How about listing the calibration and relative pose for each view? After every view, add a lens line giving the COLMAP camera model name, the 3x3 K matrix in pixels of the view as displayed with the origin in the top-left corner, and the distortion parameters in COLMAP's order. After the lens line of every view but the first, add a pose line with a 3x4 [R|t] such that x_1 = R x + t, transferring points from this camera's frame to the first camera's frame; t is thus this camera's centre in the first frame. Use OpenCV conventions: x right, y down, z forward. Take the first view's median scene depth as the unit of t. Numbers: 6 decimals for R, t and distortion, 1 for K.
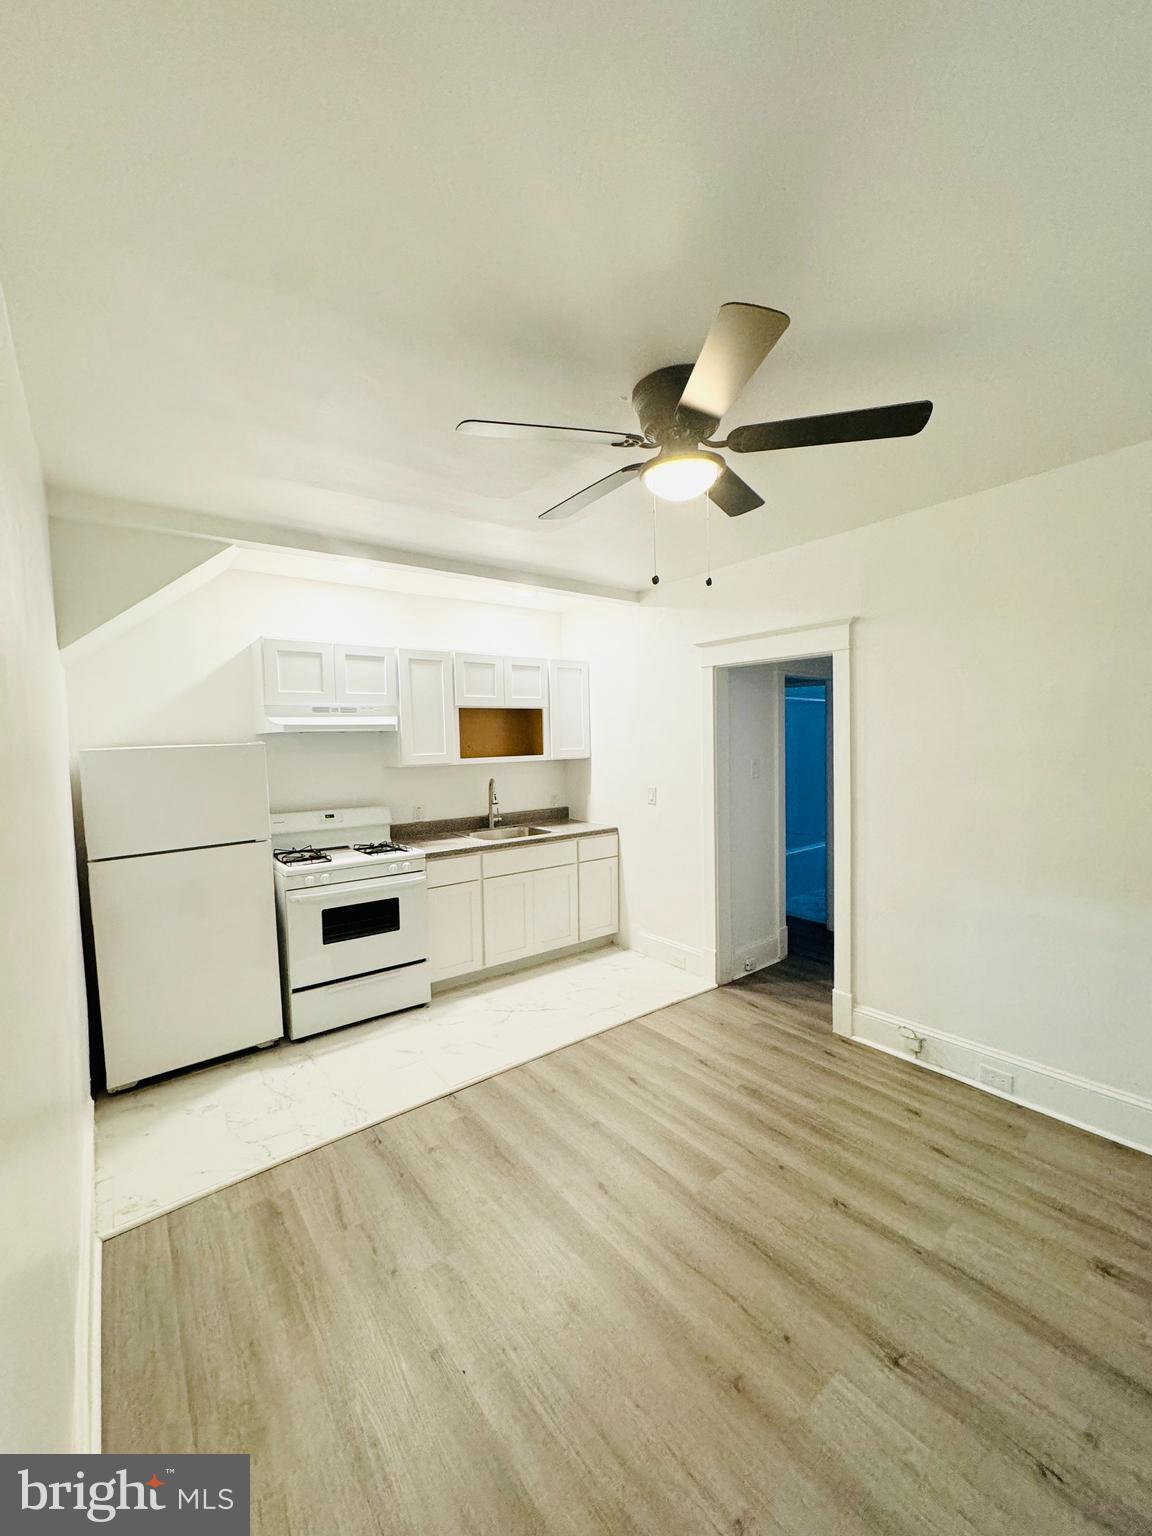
lens RADIAL K [[611.2, 0, 578.6], [0, 611.2, 767.0], [0, 0, 1]] dist [-0.002175, 0.000454]
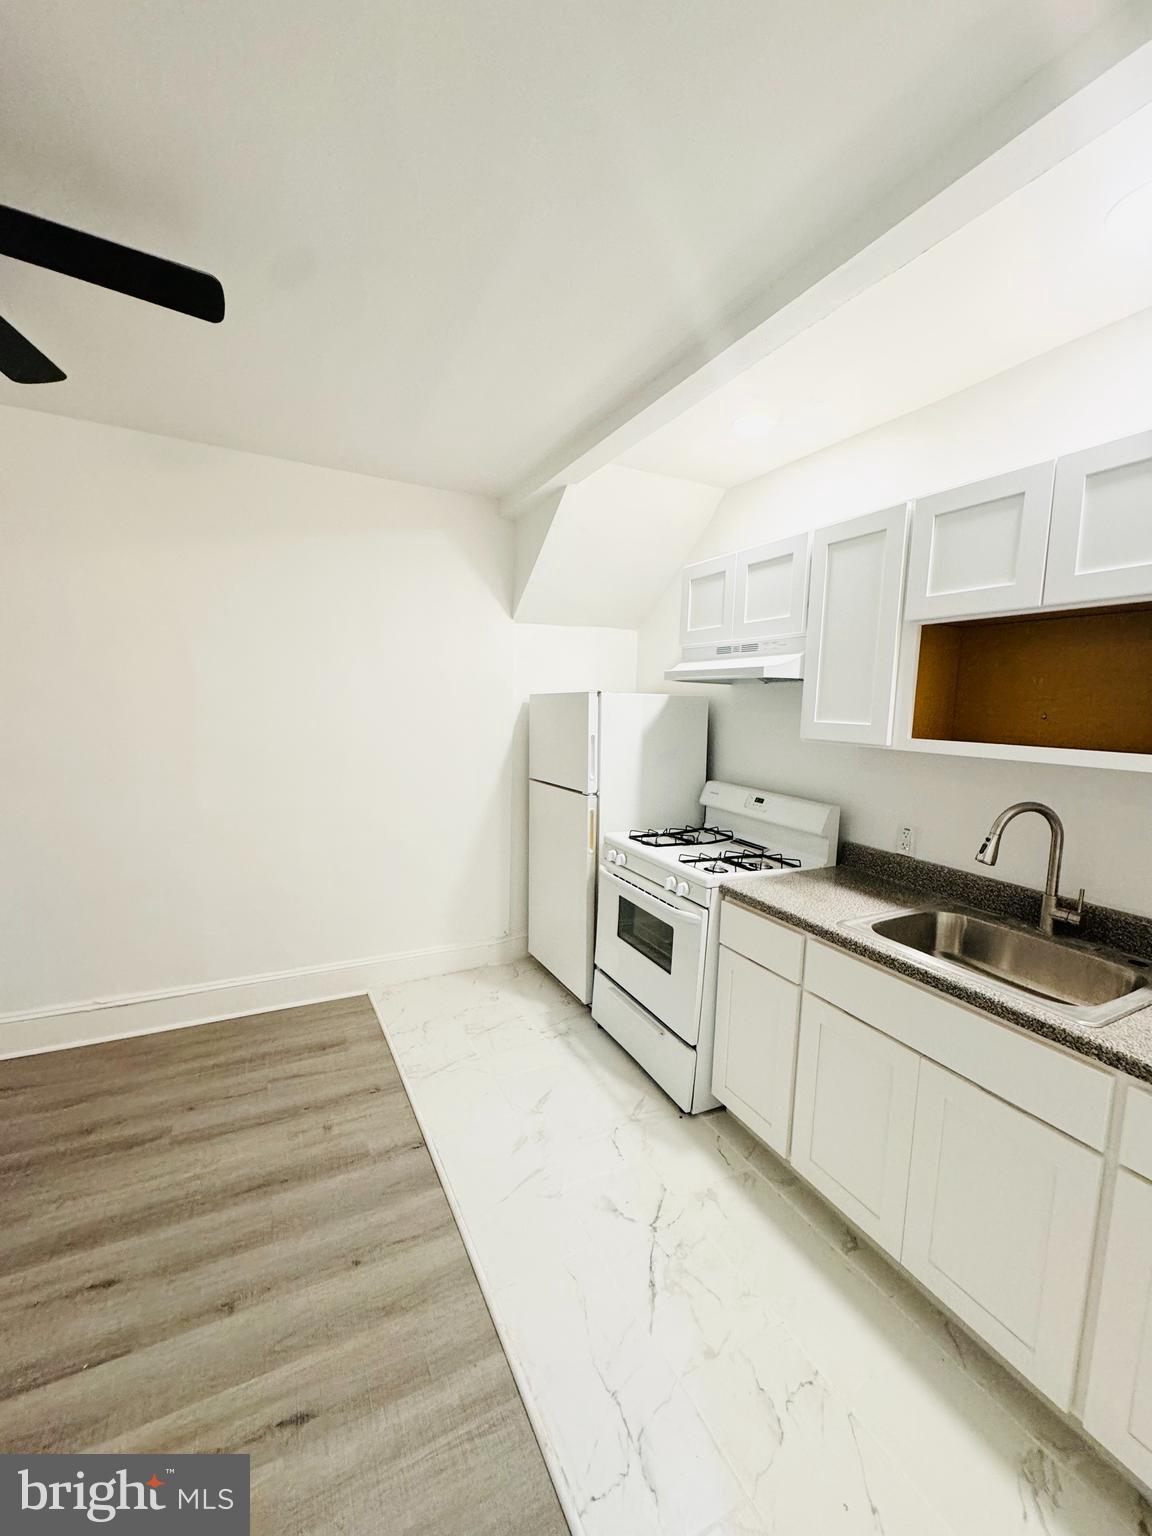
lens RADIAL K [[611.2, 0, 578.6], [0, 611.2, 767.0], [0, 0, 1]] dist [-0.002175, 0.000454]
pose [[-0.187357, 0.122124, -0.974671, 0.336136], [-0.067277, 0.988316, 0.136766, -0.043062], [0.979985, 0.091197, -0.176952, 0.955718]]
